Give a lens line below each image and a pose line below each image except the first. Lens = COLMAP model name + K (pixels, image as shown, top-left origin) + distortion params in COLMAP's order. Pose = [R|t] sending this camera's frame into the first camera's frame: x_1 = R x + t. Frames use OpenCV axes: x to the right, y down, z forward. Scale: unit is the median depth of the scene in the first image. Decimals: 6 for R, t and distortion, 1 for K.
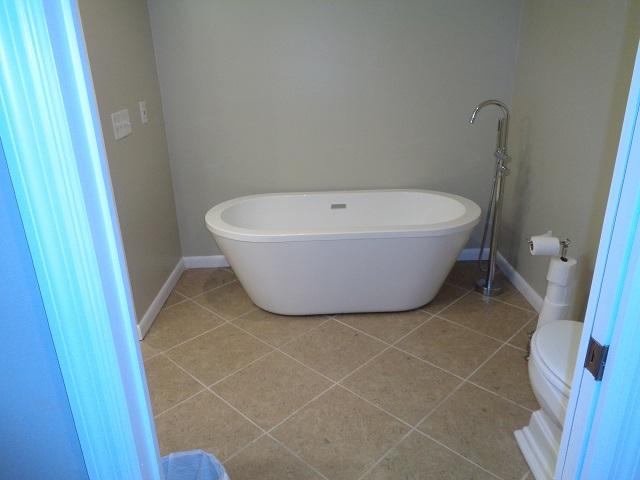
lens RADIAL K [[480.6, 0, 320.7], [0, 480.6, 240.6], [0, 0, 1]] dist [-0.009722, 0.010536]
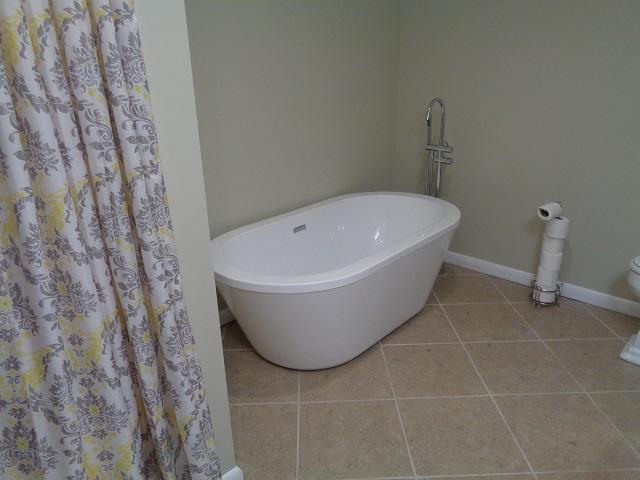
lens RADIAL K [[480.6, 0, 320.0], [0, 480.6, 239.0], [0, 0, 1]] dist [-0.009722, 0.010536]
pose [[0.698150, -0.237145, 0.675536, -0.619591], [0.253858, 0.964240, 0.076139, -0.128661], [-0.669434, 0.118334, 0.733386, 0.393487]]
